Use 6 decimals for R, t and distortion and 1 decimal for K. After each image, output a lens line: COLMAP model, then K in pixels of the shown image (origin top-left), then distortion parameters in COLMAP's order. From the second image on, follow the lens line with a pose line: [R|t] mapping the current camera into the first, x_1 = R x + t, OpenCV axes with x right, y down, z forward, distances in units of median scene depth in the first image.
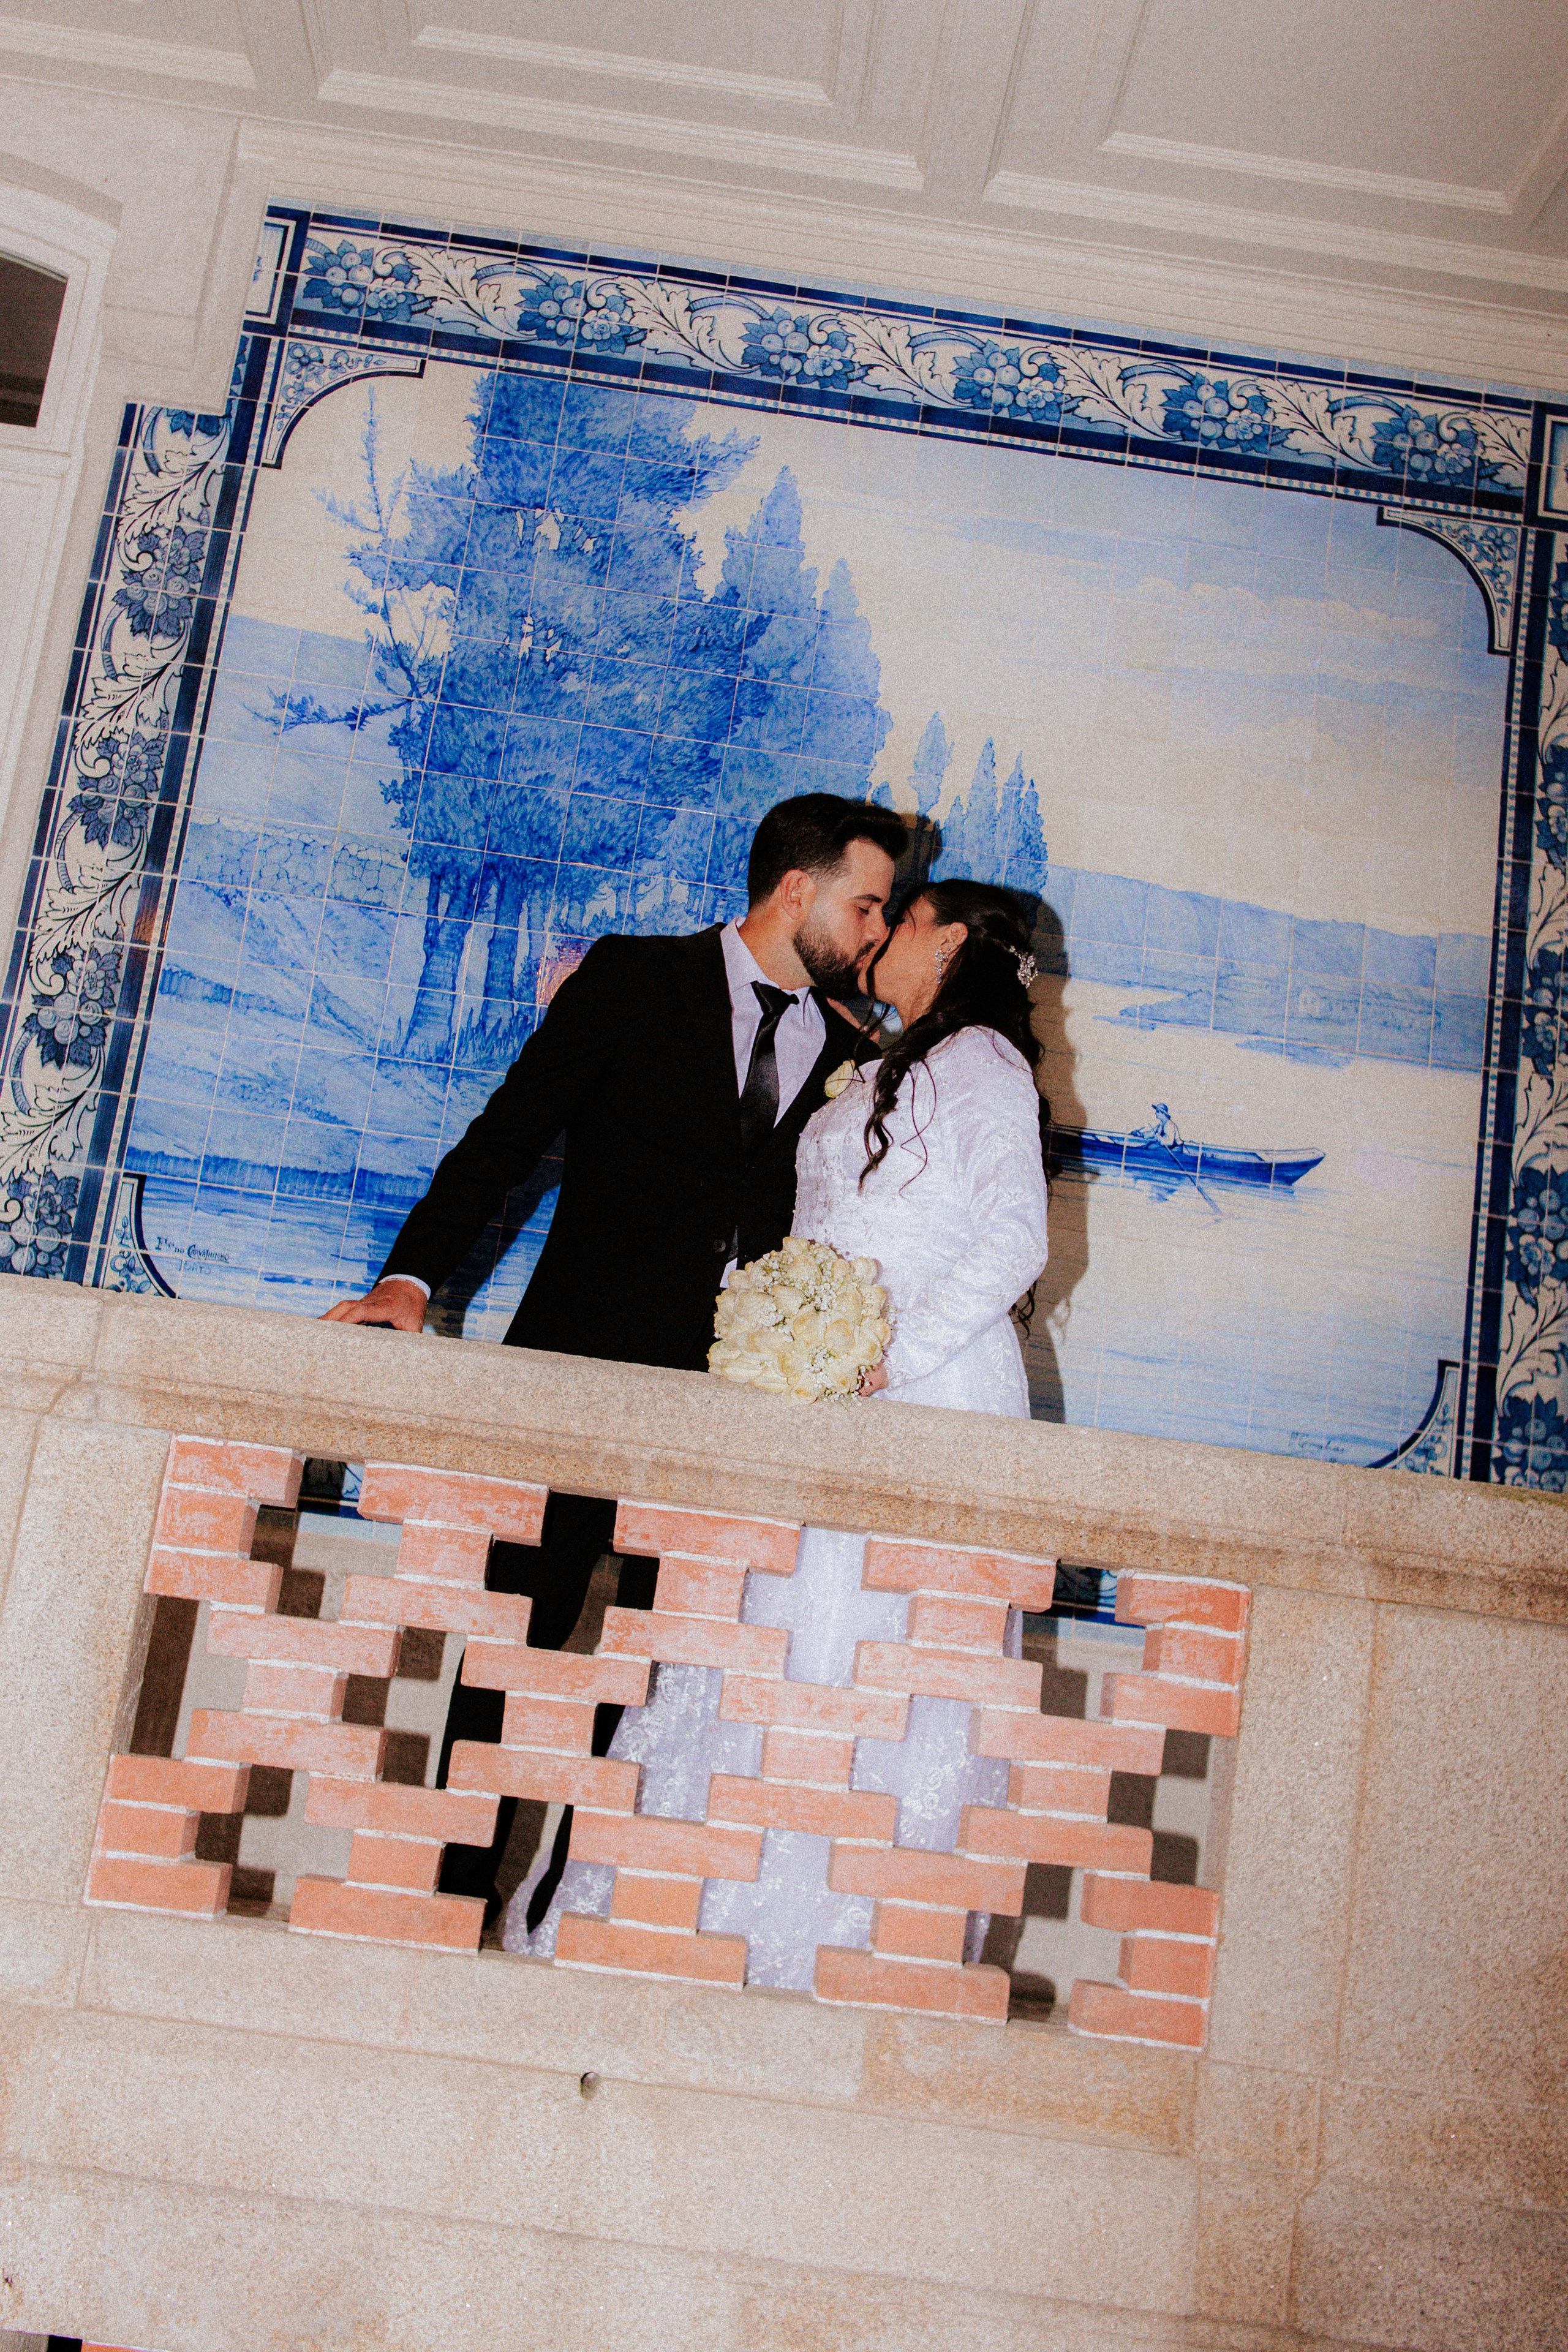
lens RADIAL K [[2788.6, 0, 806.8], [0, 2788.6, 1015.5], [0, 0, 1]] dist [-0.007150, 0.011988]
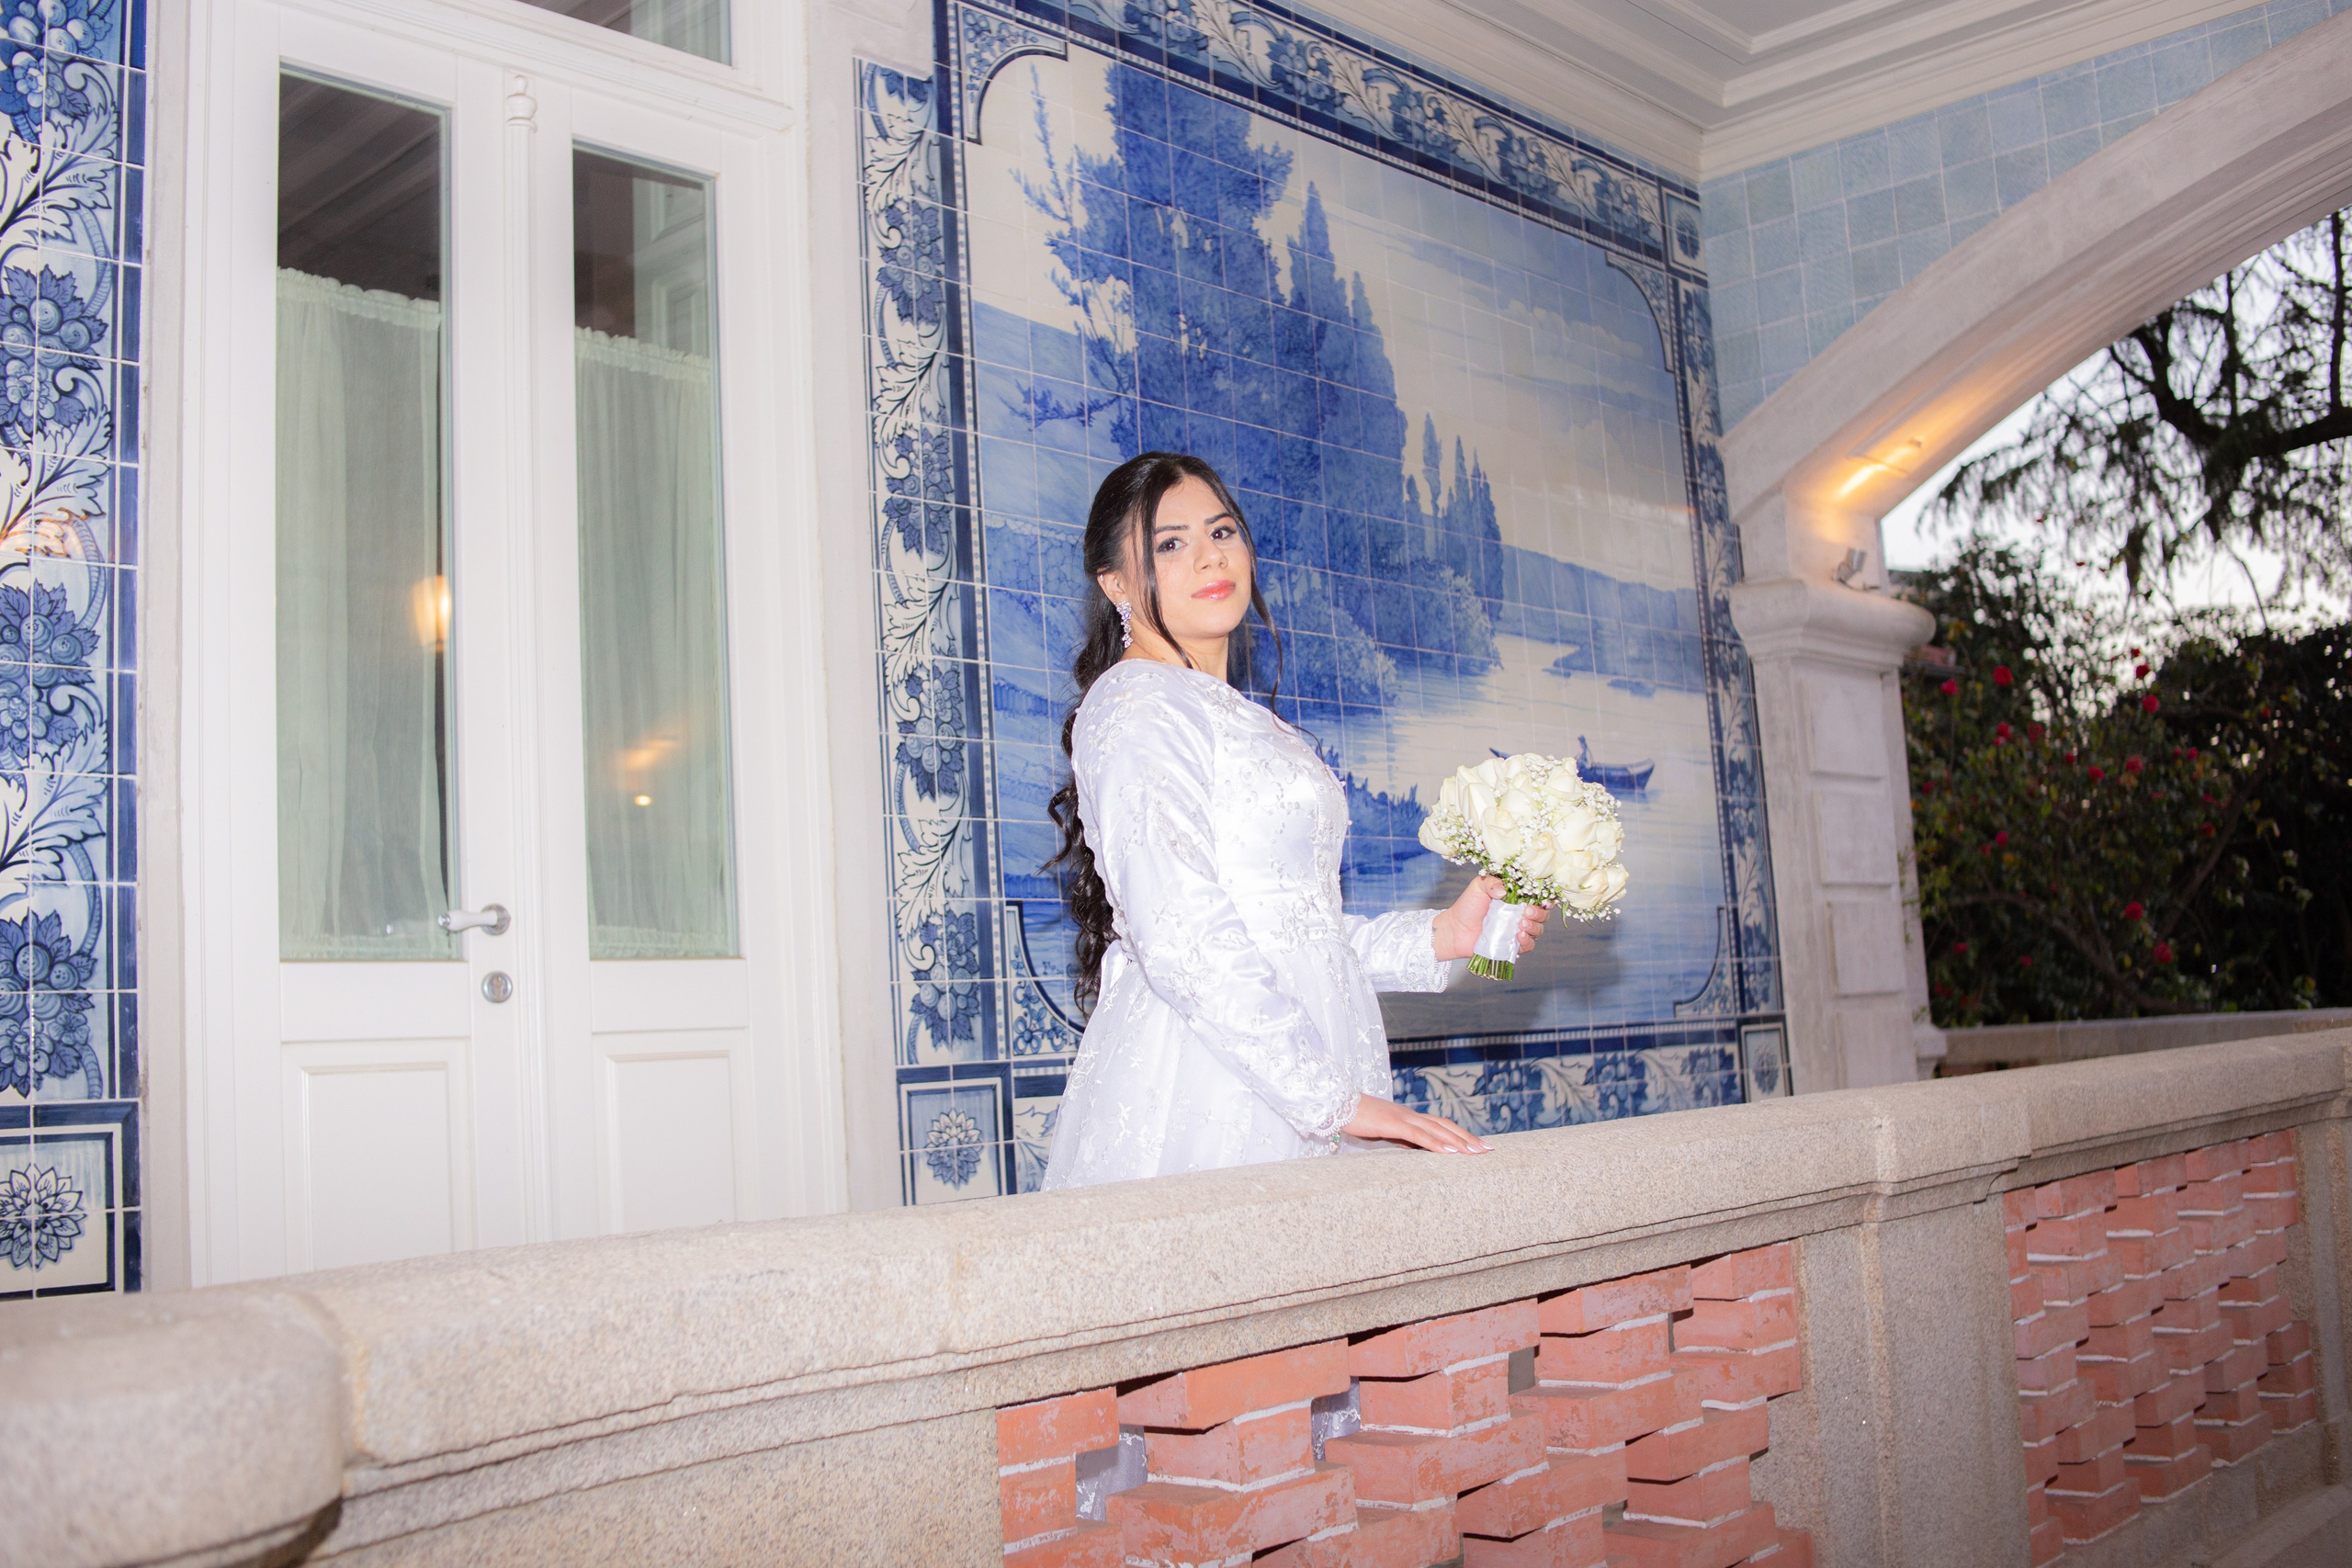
lens RADIAL K [[2322.0, 0, 1177.4], [0, 2322.0, 765.0], [0, 0, 1]] dist [-0.137981, 0.060450]
pose [[0.715871, -0.089988, 0.692410, -0.717969], [-0.016656, 0.989177, 0.145777, -0.103218], [-0.698034, -0.115890, 0.706624, 0.376816]]
